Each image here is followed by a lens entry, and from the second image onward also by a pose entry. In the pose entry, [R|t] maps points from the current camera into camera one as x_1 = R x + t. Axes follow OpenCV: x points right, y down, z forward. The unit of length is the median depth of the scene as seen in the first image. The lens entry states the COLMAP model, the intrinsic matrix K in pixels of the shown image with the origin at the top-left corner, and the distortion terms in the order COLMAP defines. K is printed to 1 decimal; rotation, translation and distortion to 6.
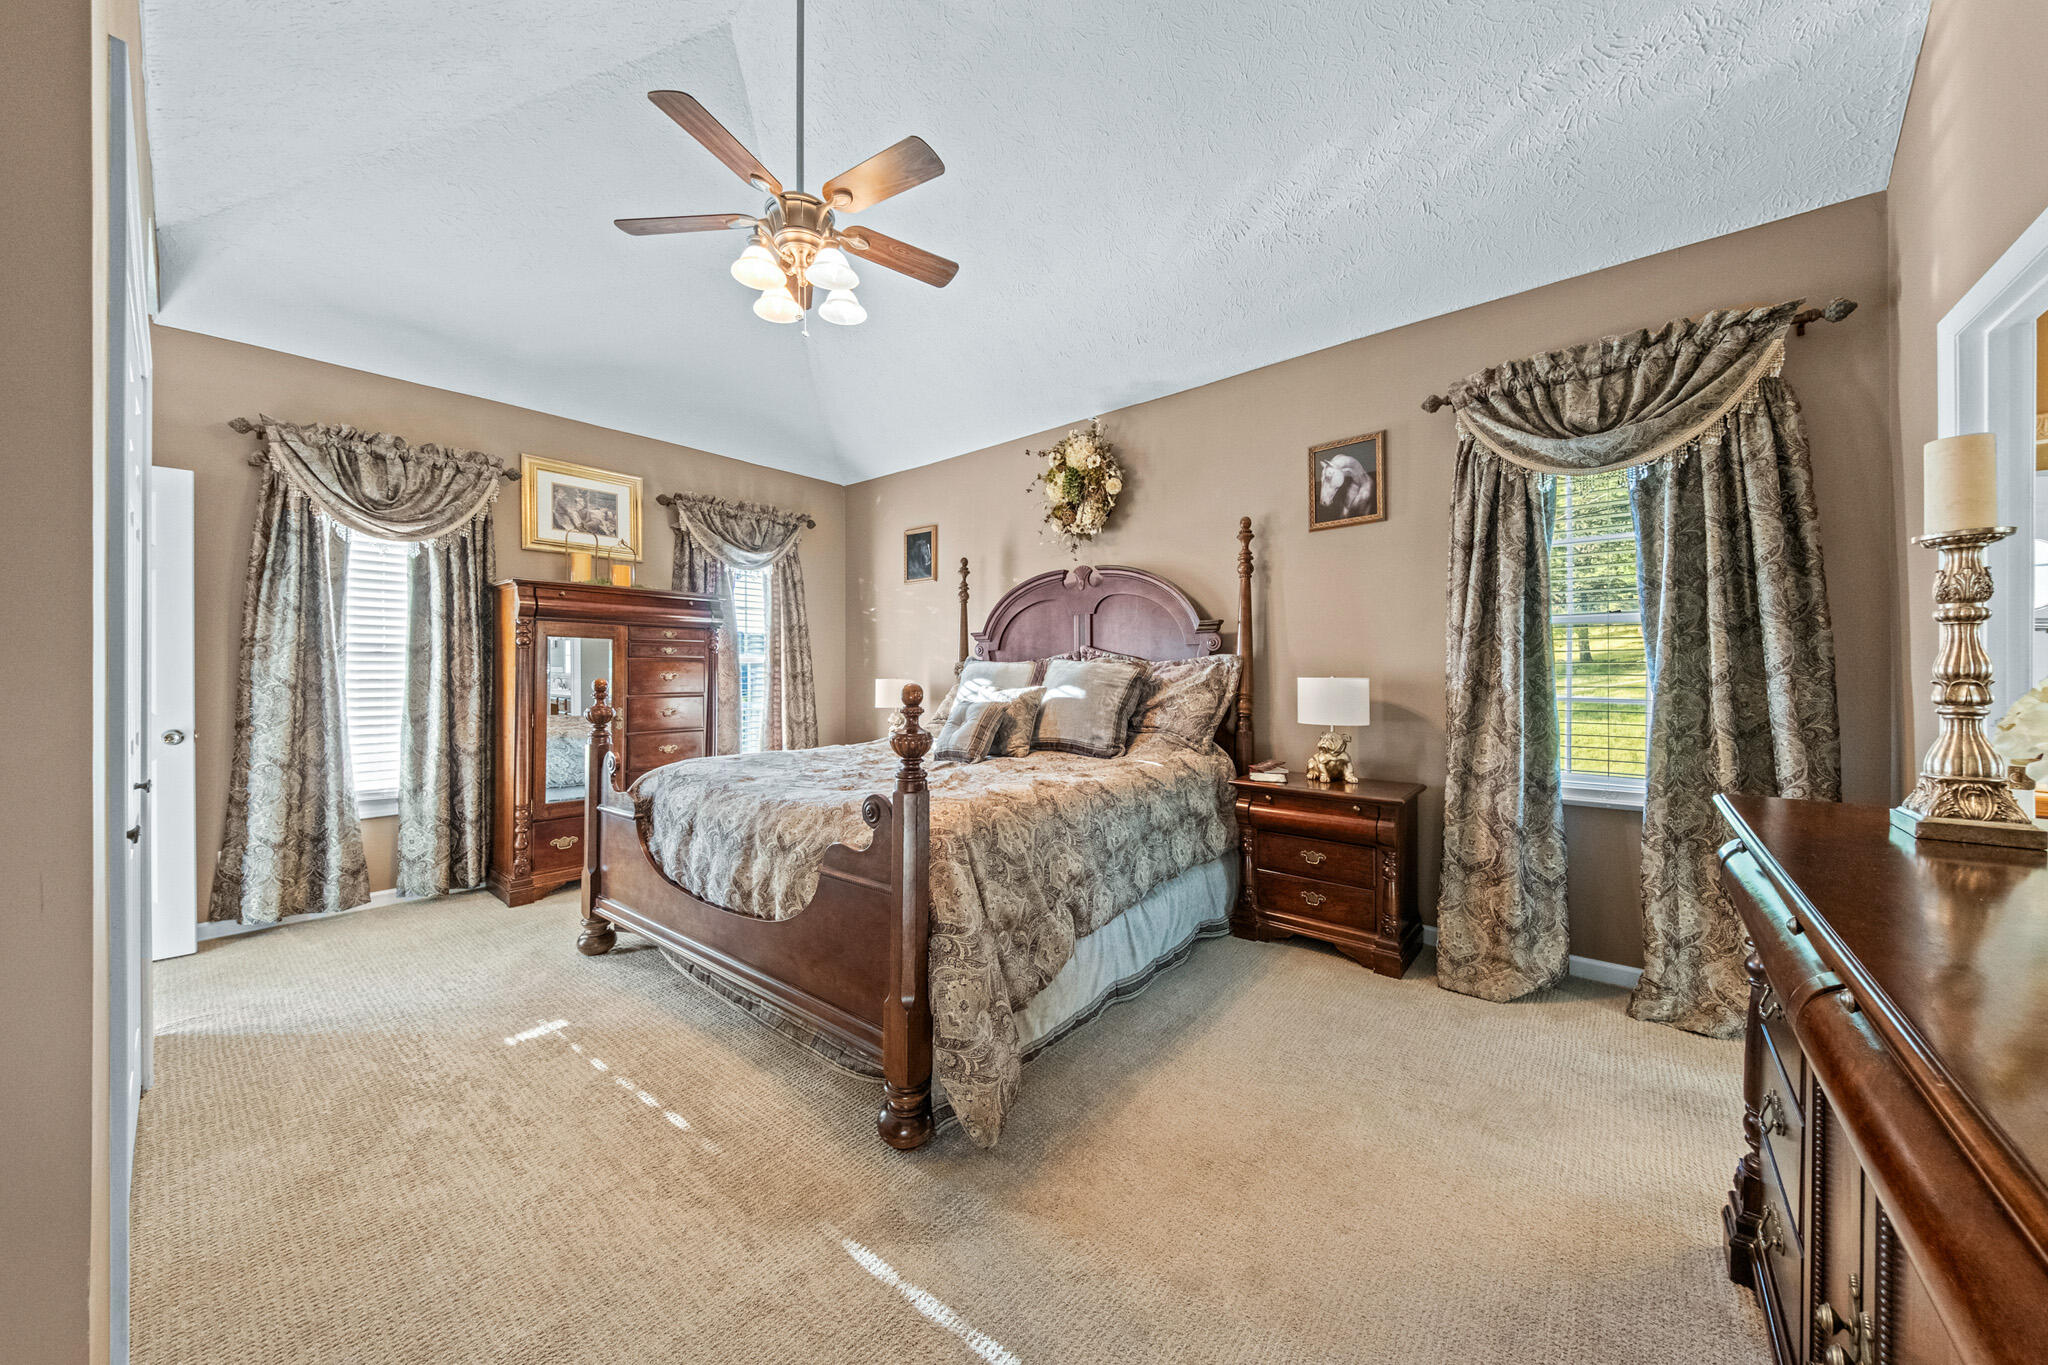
lens RADIAL K [[710.2, 0, 1024.8], [0, 710.2, 678.9], [0, 0, 1]] dist [0.002378, -0.004867]
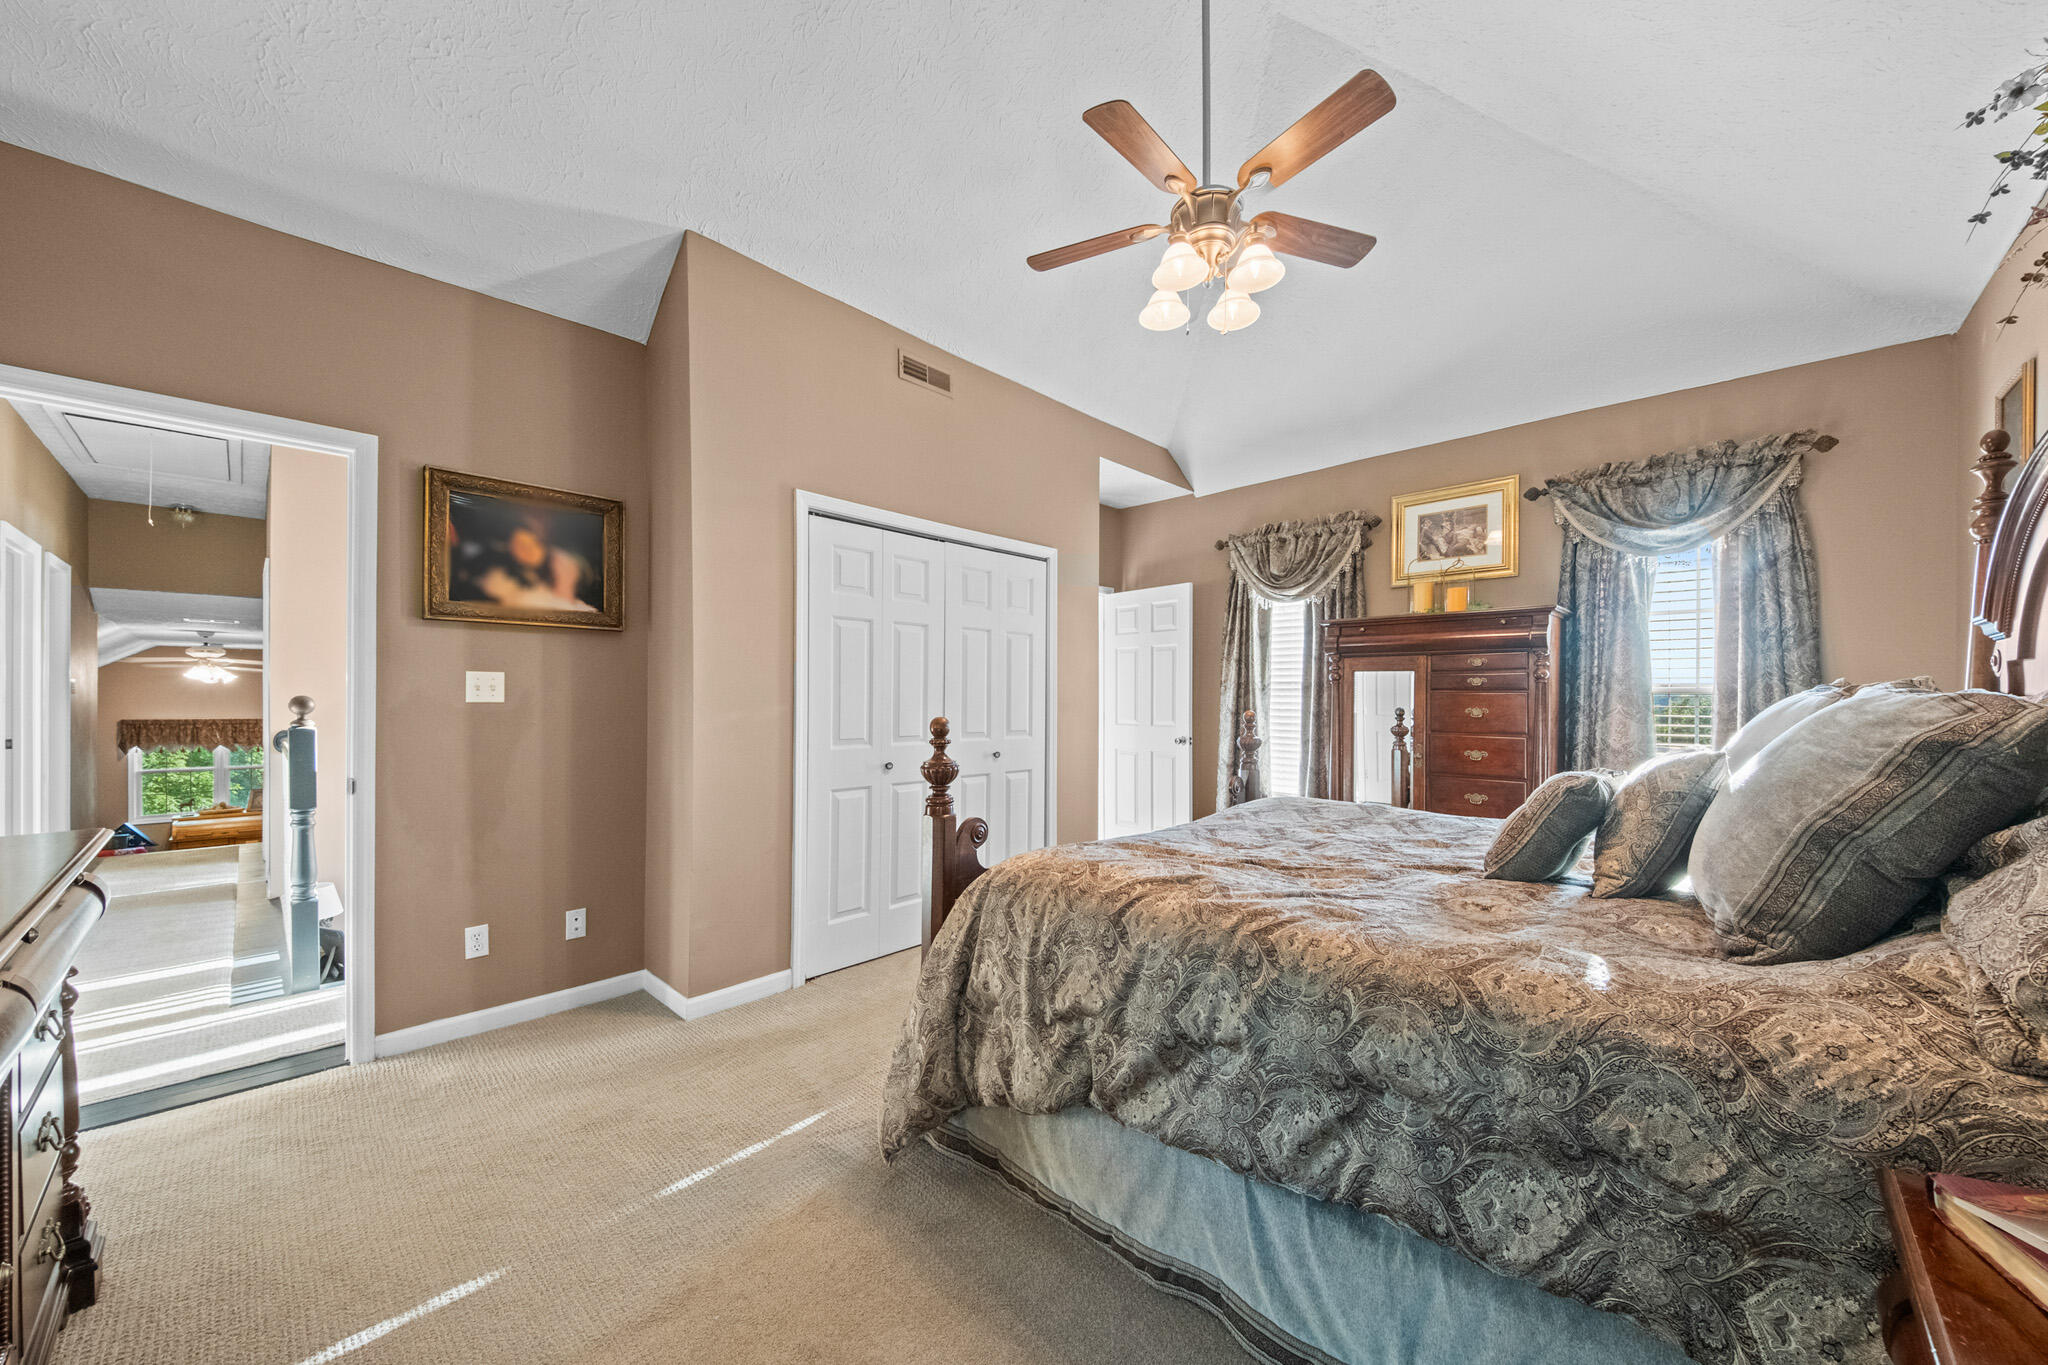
lens RADIAL K [[755.8, 0, 1028.2], [0, 755.8, 698.8], [0, 0, 1]] dist [-0.013938, 0.000045]
pose [[-0.106088, -0.001429, -0.994356, 0.482942], [-0.014711, 0.999892, 0.000132, -0.012304], [0.994248, 0.014642, -0.106098, 0.624689]]
